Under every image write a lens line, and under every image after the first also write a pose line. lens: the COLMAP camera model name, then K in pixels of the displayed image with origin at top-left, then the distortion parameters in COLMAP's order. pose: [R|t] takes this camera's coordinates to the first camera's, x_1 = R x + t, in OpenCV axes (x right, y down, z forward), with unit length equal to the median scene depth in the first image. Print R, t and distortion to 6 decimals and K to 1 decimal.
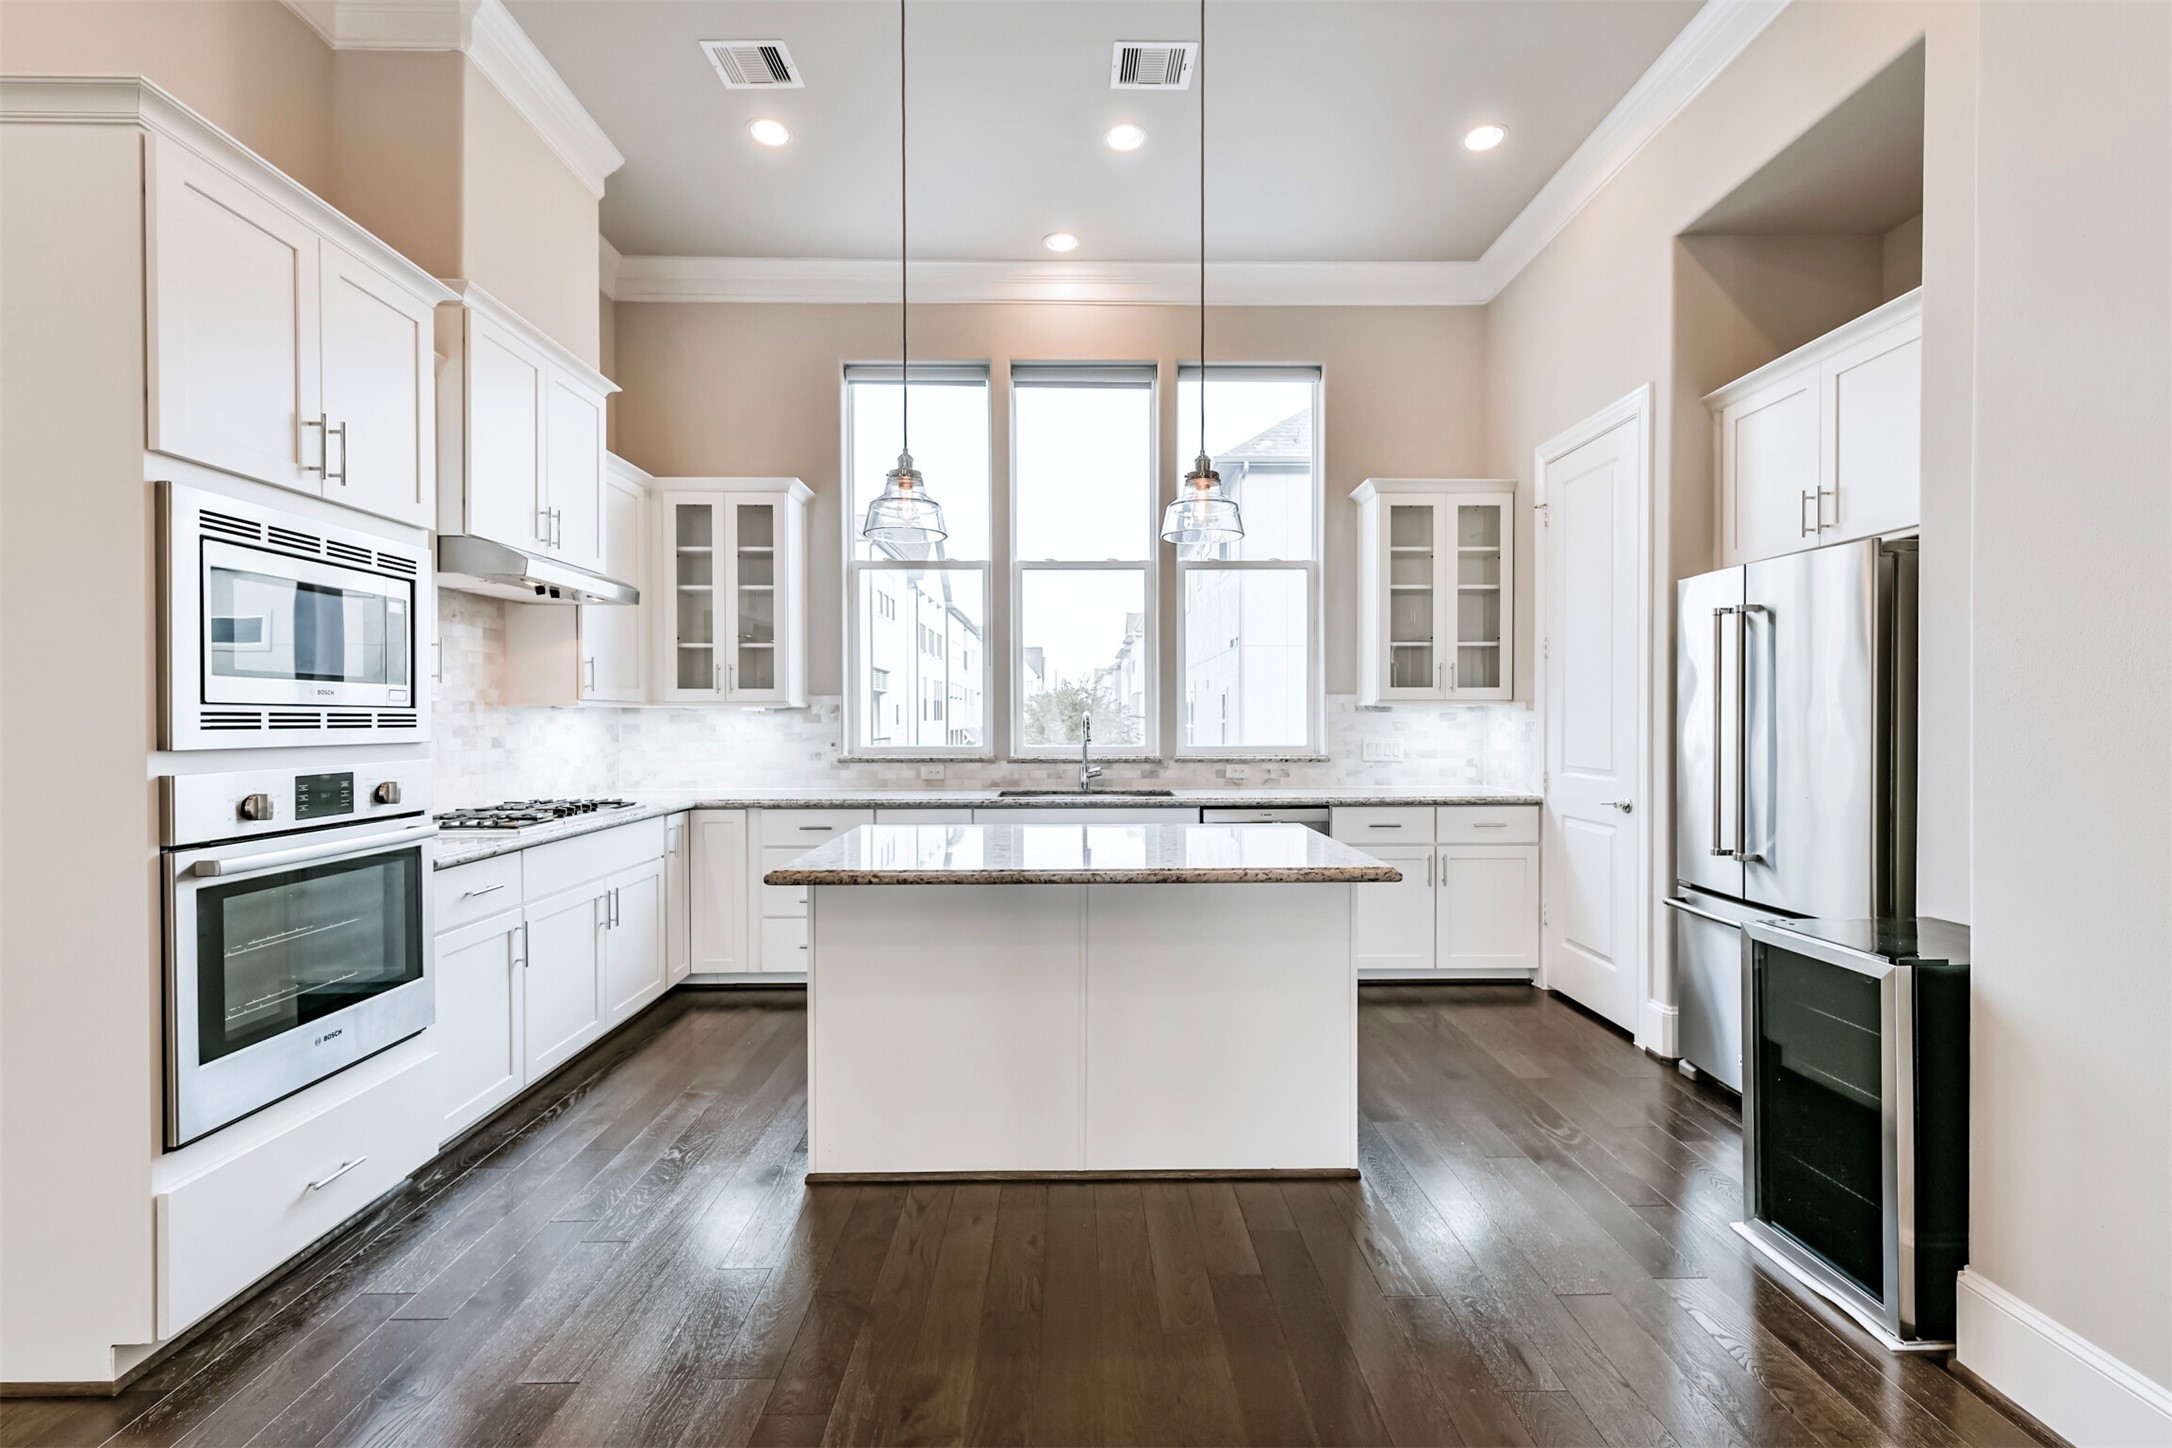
lens RADIAL K [[958.2, 0, 1122.0], [0, 958.2, 722.6], [0, 0, 1]] dist [0.005890, -0.000664]
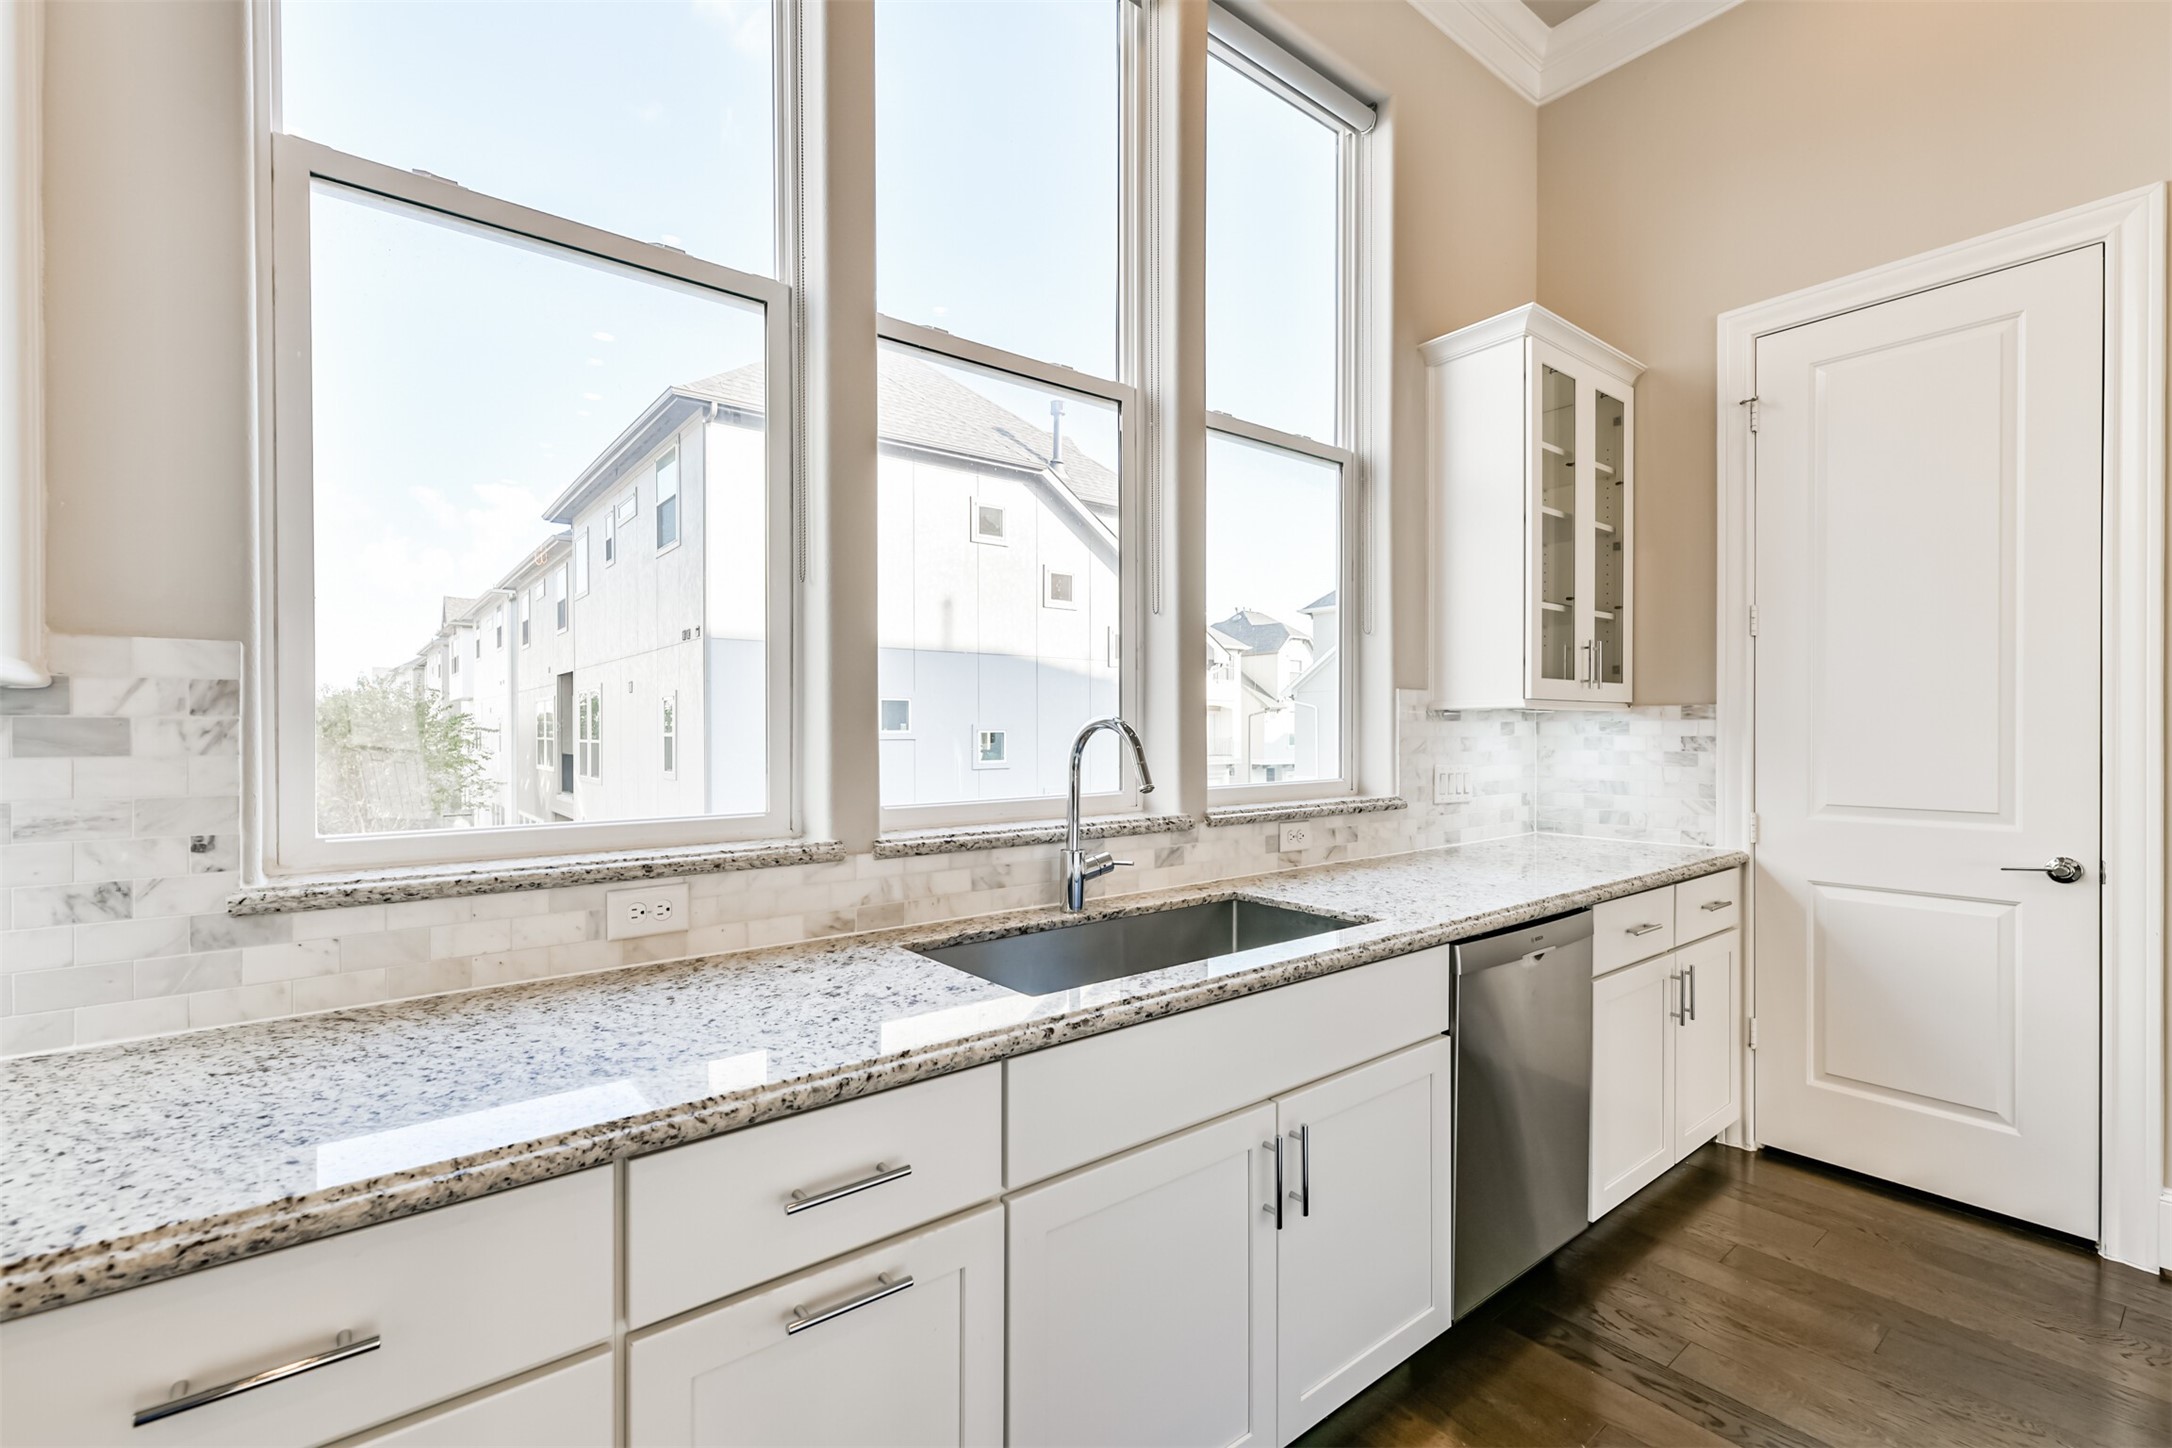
lens RADIAL K [[958.2, 0, 1133.7], [0, 958.2, 733.4], [0, 0, 1]] dist [0.005890, -0.000664]
pose [[0.799770, -0.003387, 0.600297, -0.279085], [0.004464, 0.999990, -0.000305, -0.004157], [-0.600290, 0.002923, 0.799777, 0.717319]]
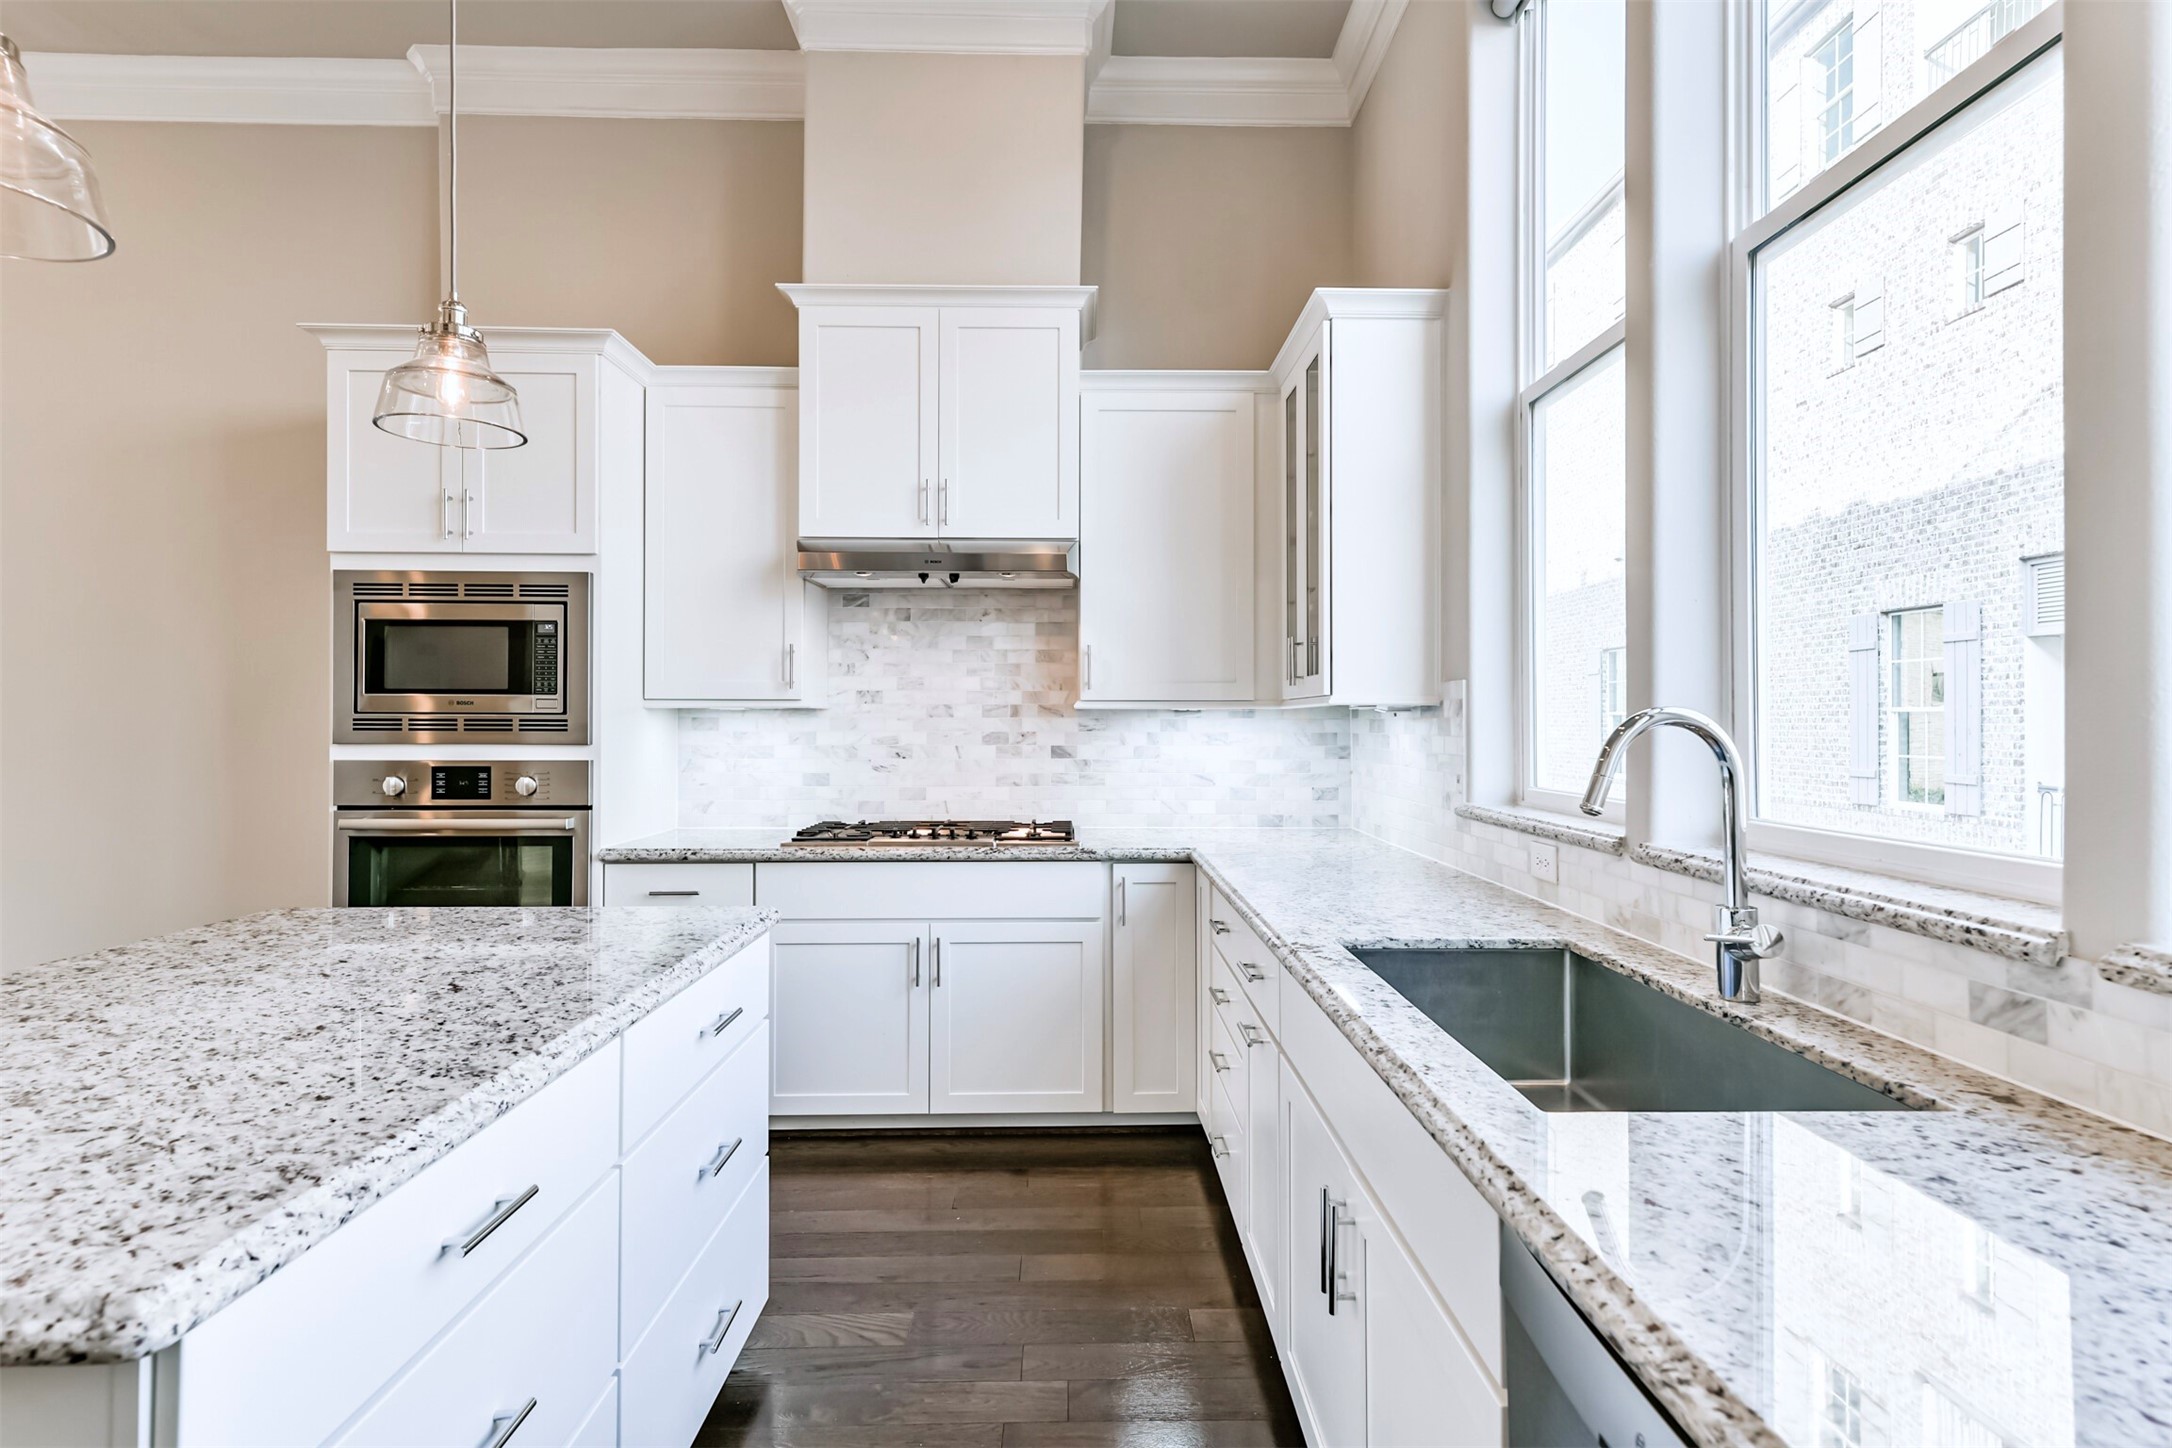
lens RADIAL K [[1117.3, 0, 1103.7], [0, 1117.3, 720.8], [0, 0, 1]] dist [0.012525, 0.003030]
pose [[-0.024148, 0.002700, -0.999705, 0.307170], [-0.008013, 0.999964, 0.002894, -0.008896], [0.999676, 0.008081, -0.024125, 0.892294]]
